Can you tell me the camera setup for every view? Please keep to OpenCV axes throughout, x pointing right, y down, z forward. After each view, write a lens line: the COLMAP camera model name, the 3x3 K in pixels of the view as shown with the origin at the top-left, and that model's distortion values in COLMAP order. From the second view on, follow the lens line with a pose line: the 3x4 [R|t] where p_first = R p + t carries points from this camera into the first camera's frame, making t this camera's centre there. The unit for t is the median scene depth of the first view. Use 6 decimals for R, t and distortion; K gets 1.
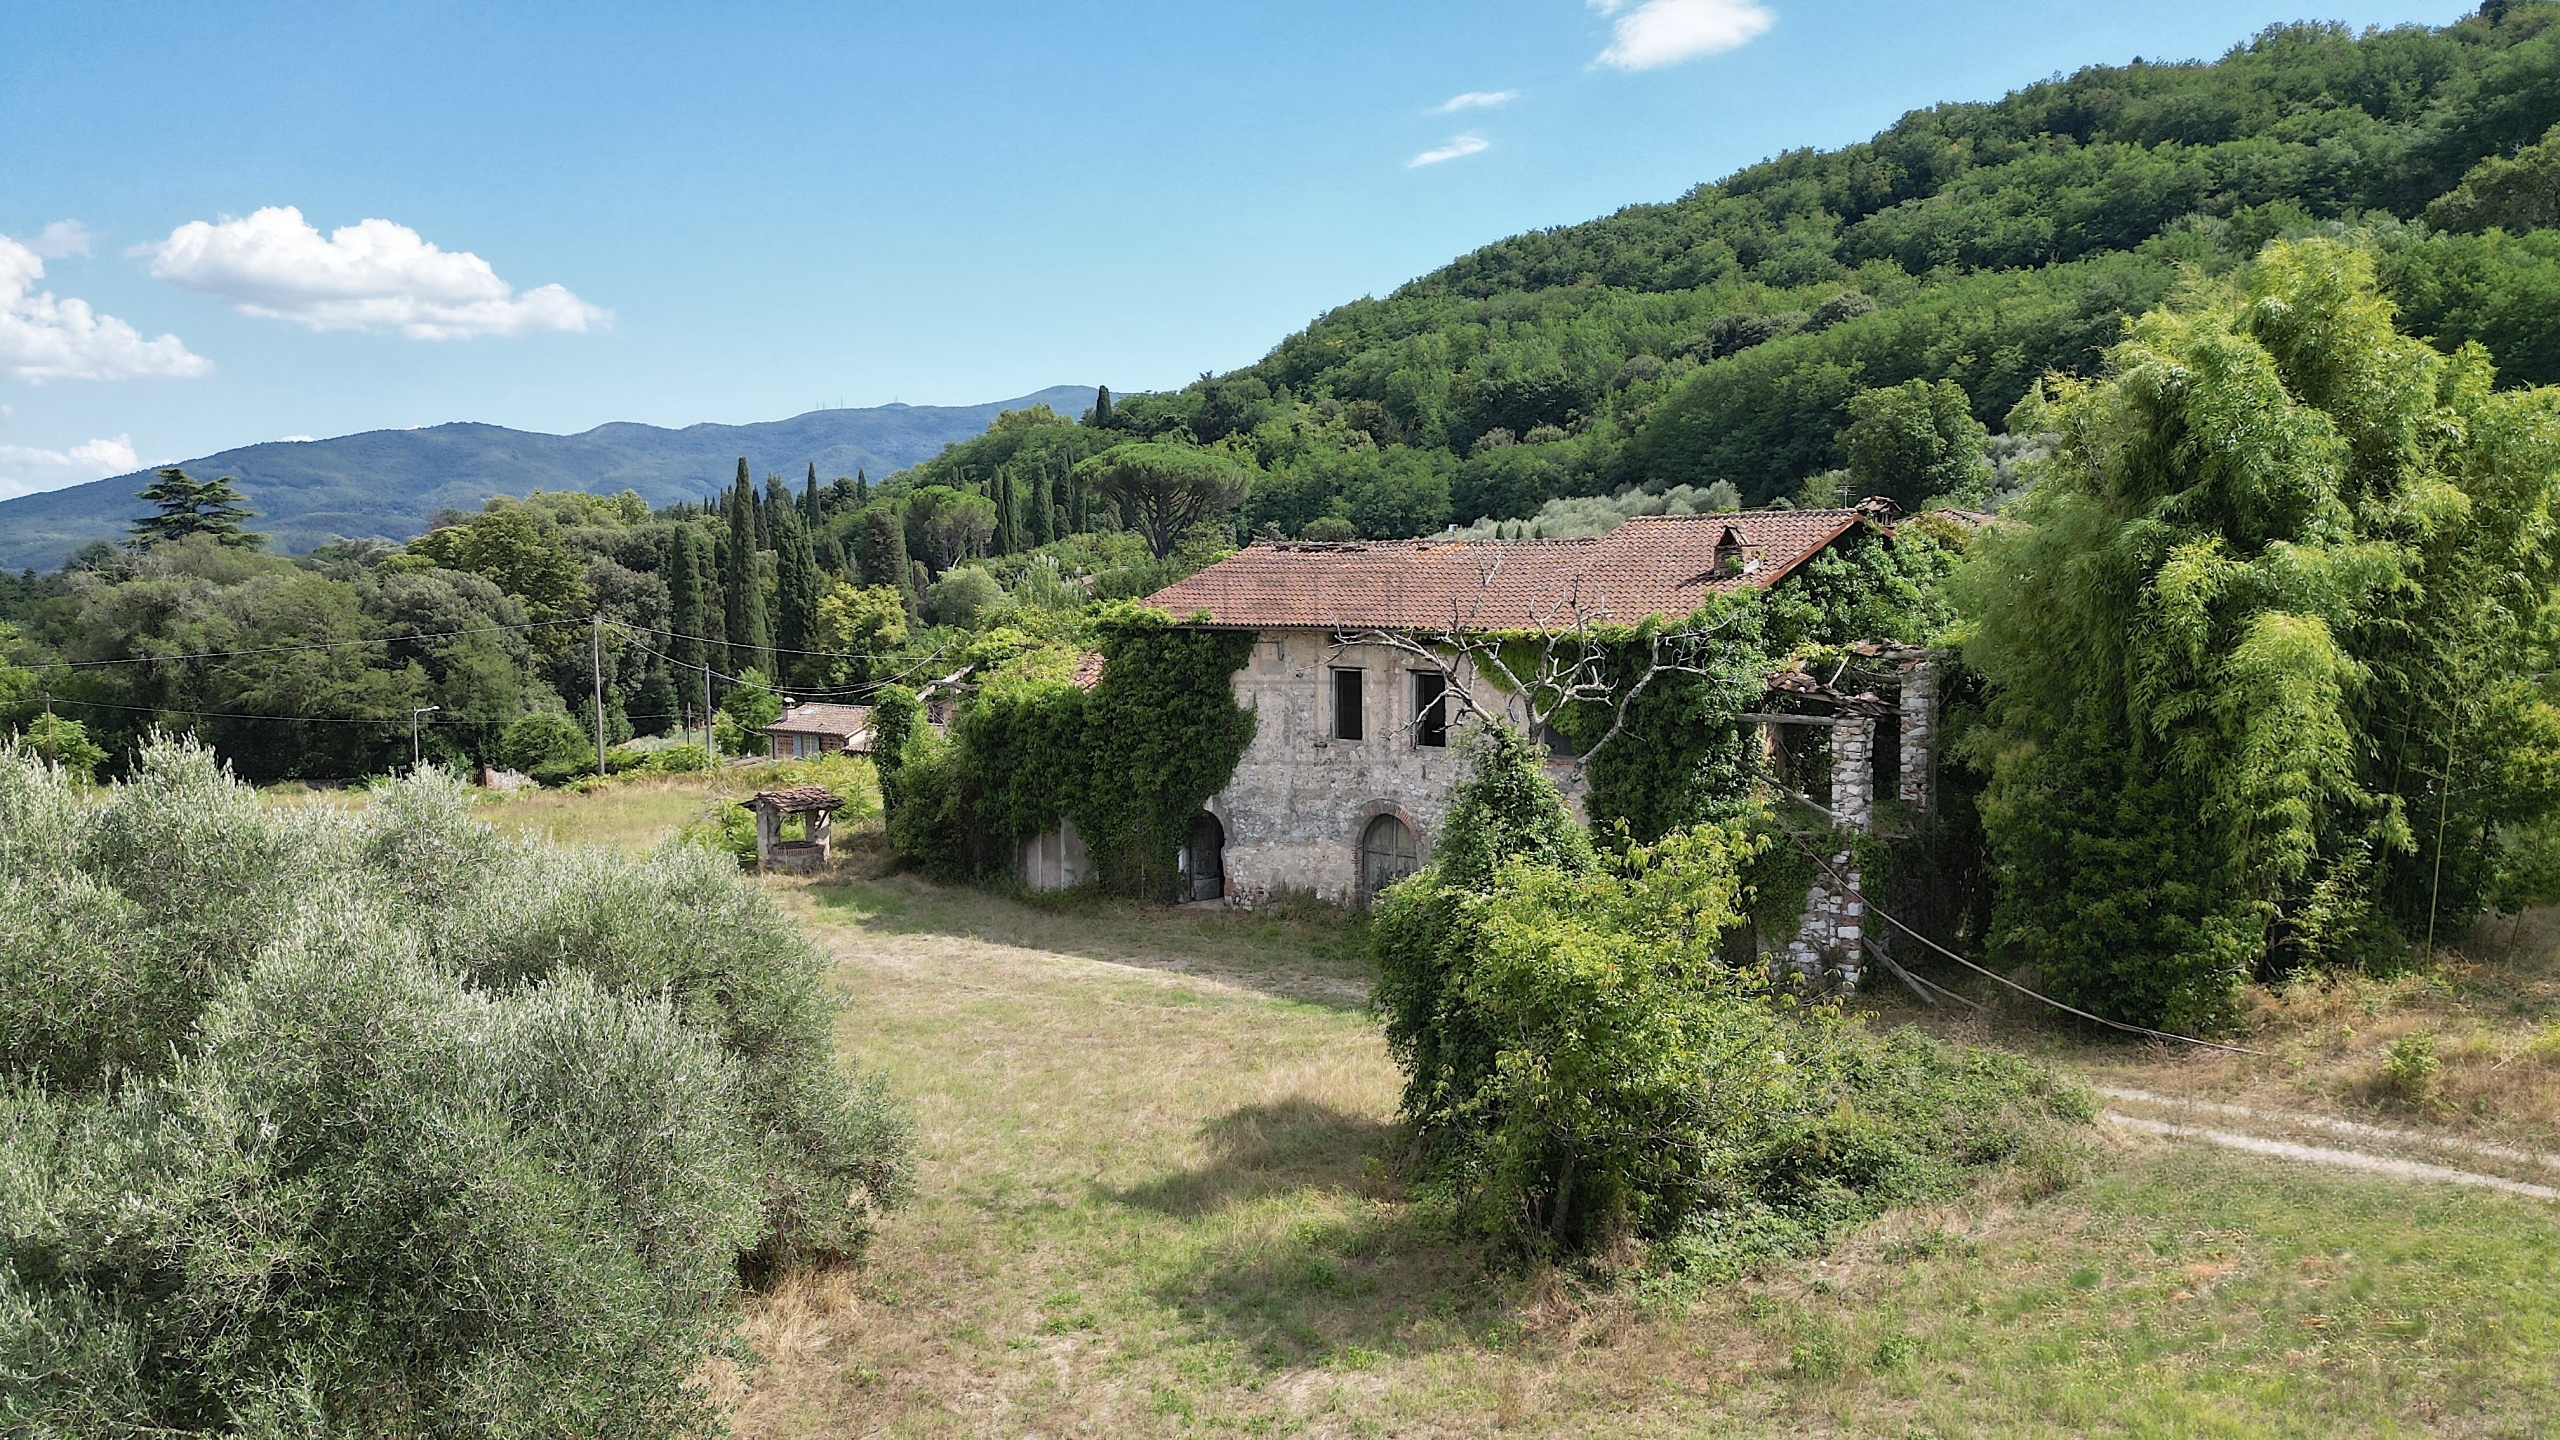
lens RADIAL K [[1796.5, 0, 1278.5], [0, 1796.5, 716.3], [0, 0, 1]] dist [0.072786, -0.072511]
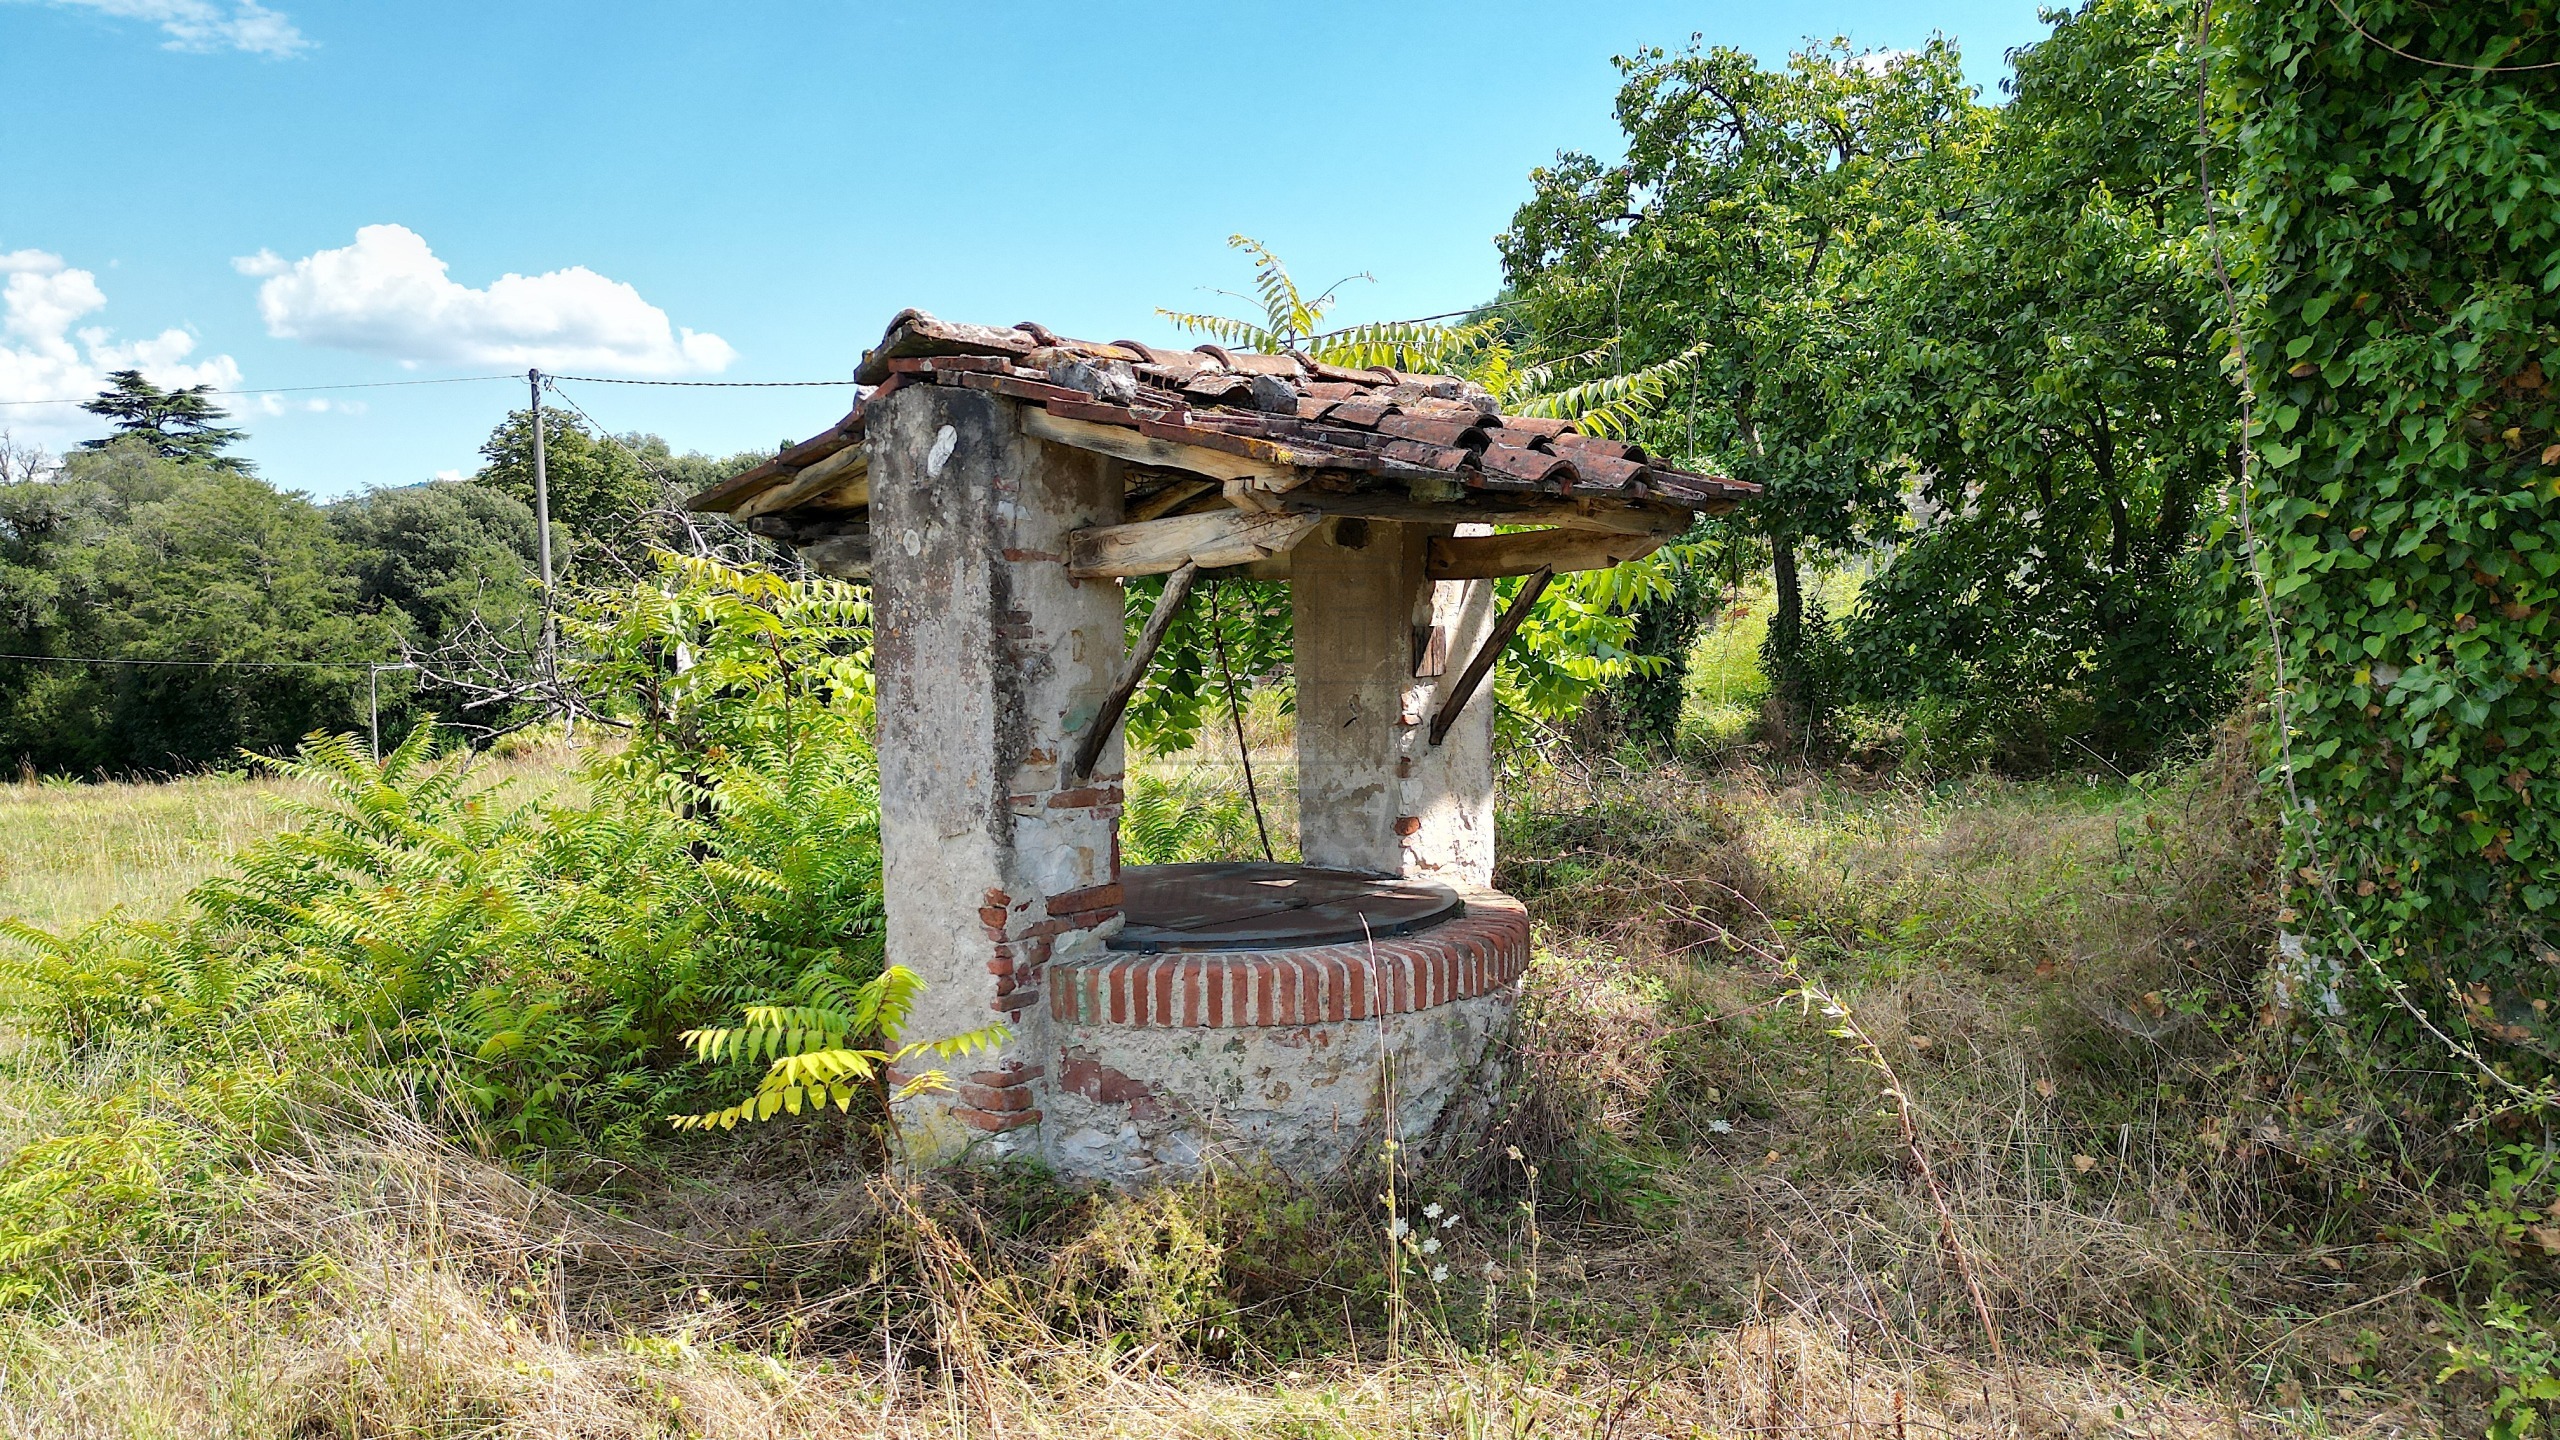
lens RADIAL K [[1796.5, 0, 1283.6], [0, 1796.5, 740.2], [0, 0, 1]] dist [0.072786, -0.072511]
pose [[0.997838, 0.001951, -0.065690, -0.258487], [-0.002342, 0.999980, -0.005888, 0.062602], [0.065677, 0.006029, 0.997823, 0.898354]]
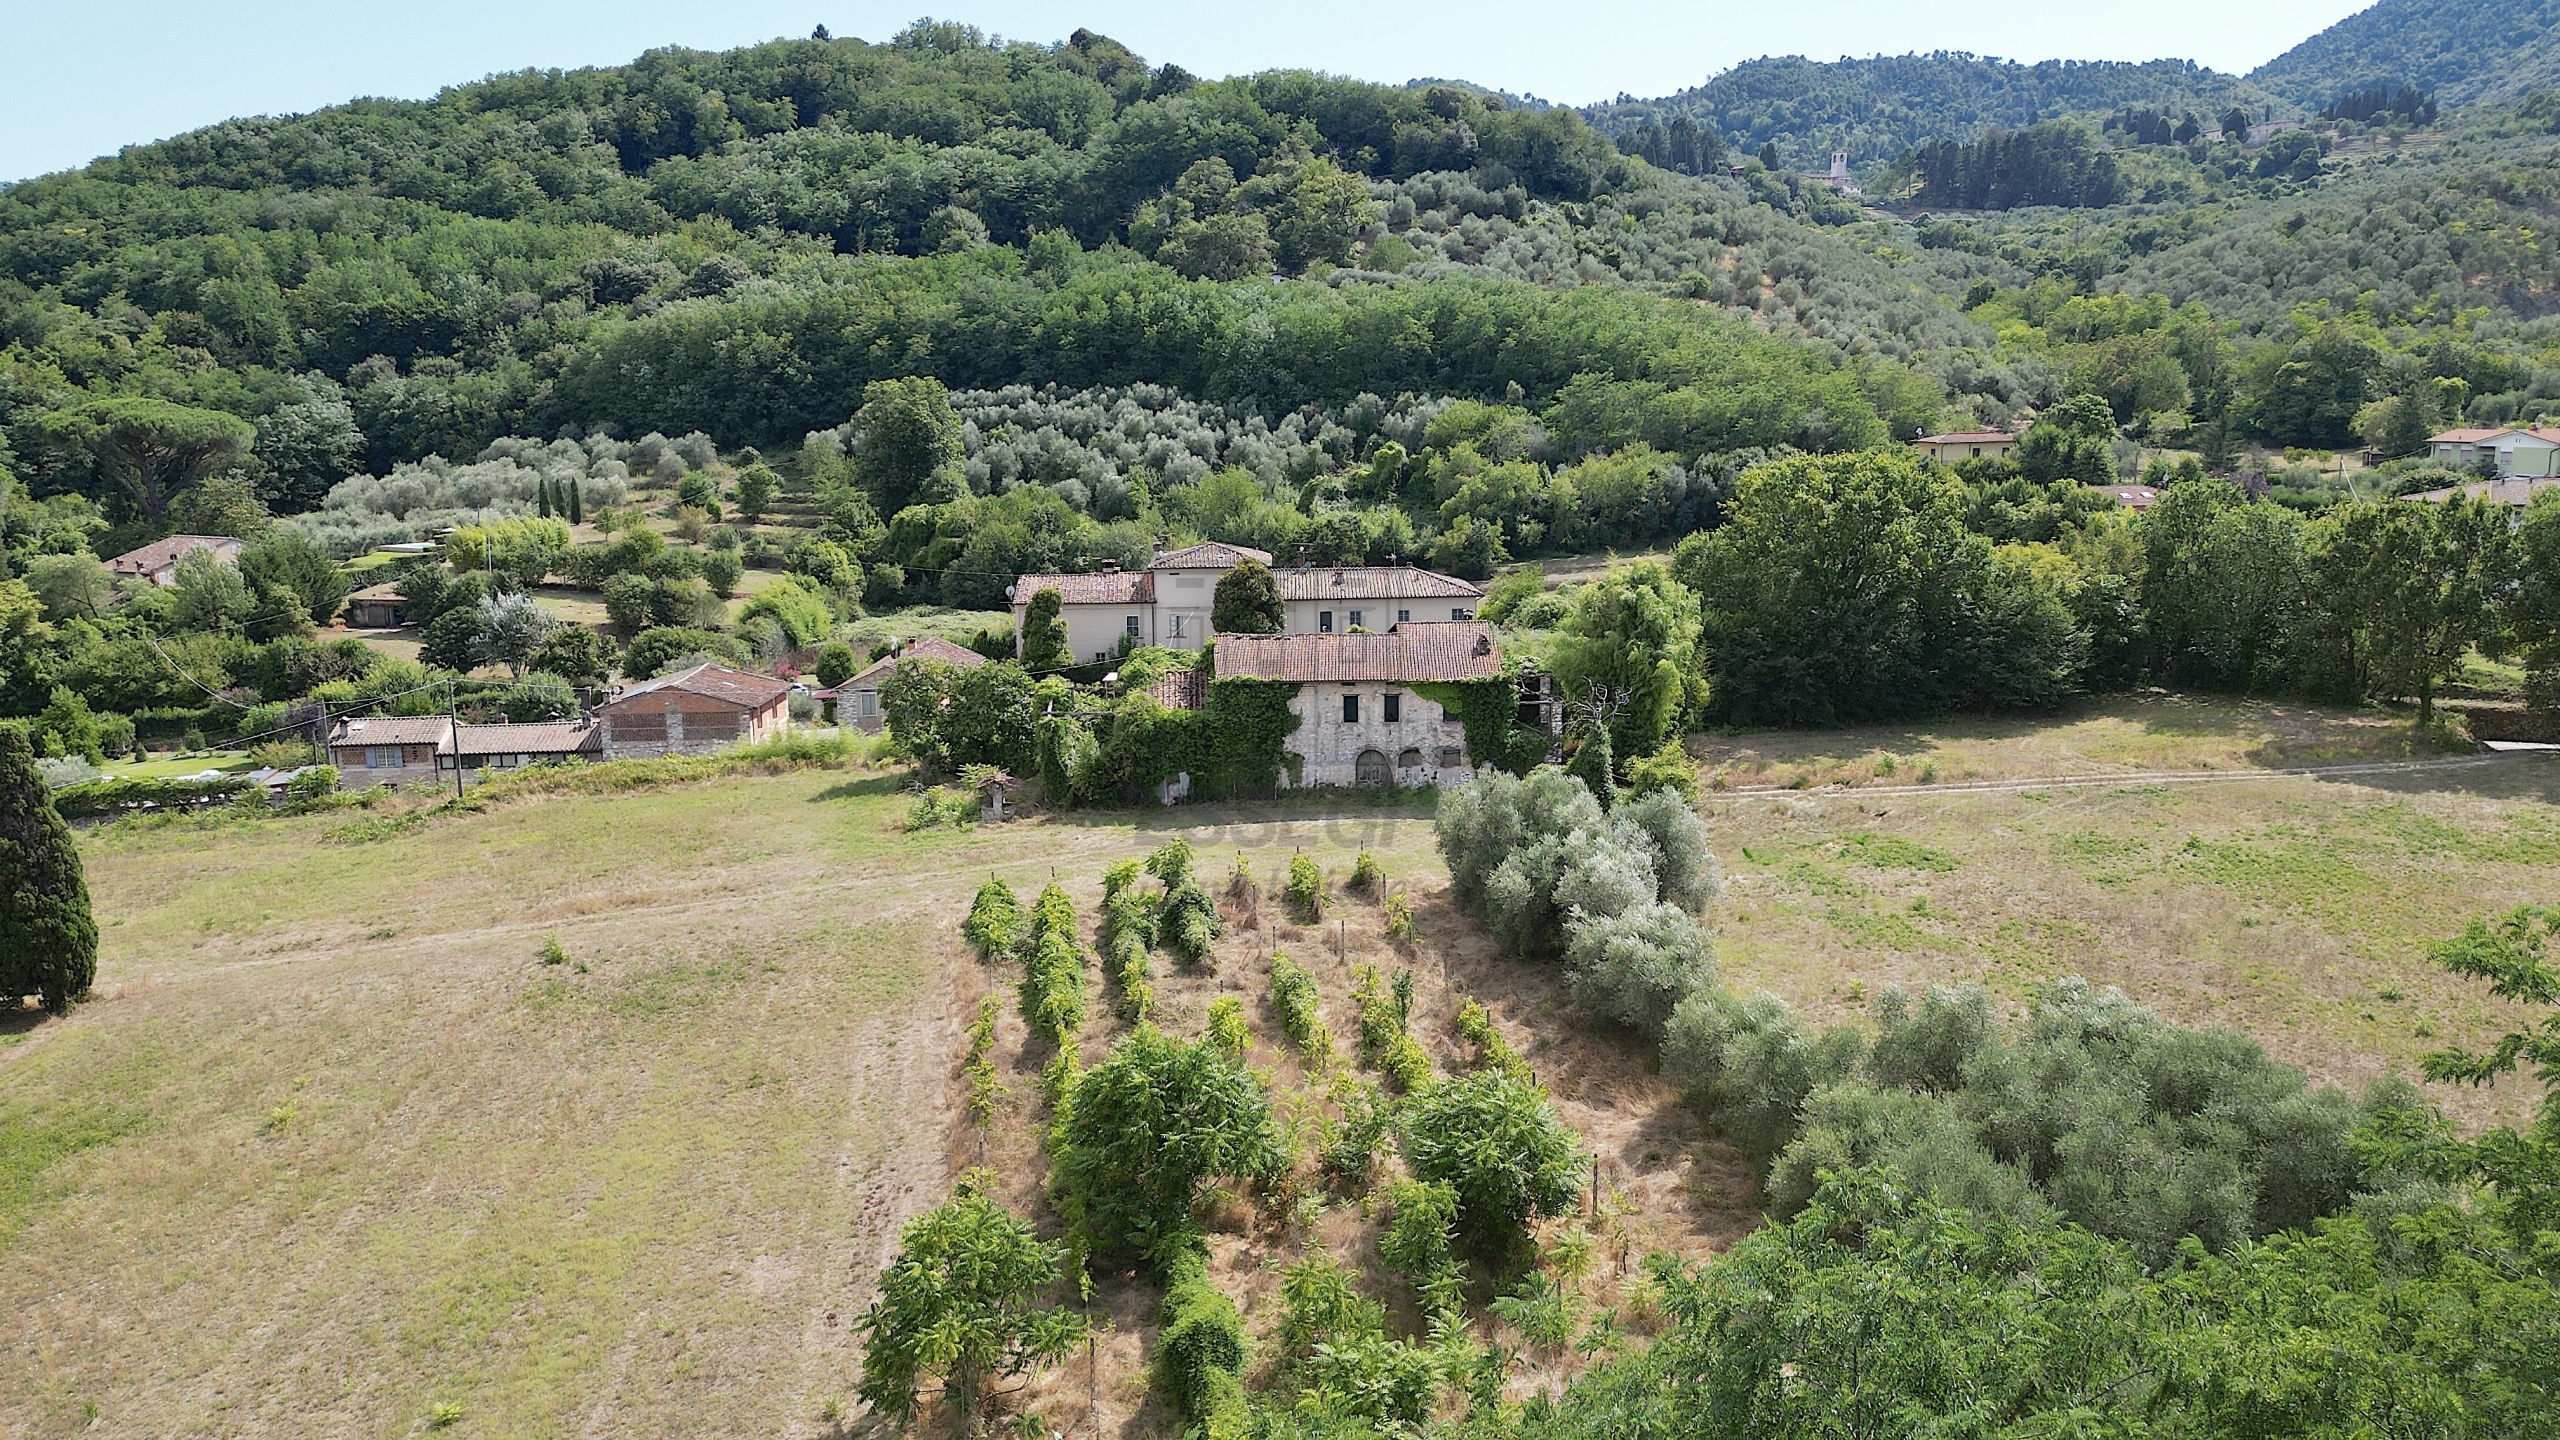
lens RADIAL K [[1796.5, 0, 1283.3], [0, 1796.5, 736.8], [0, 0, 1]] dist [0.072786, -0.072511]
pose [[0.726557, -0.124665, 0.675703, -1.336933], [0.062460, 0.991315, 0.115733, -0.204150], [-0.684262, -0.041882, 0.728033, -0.602135]]
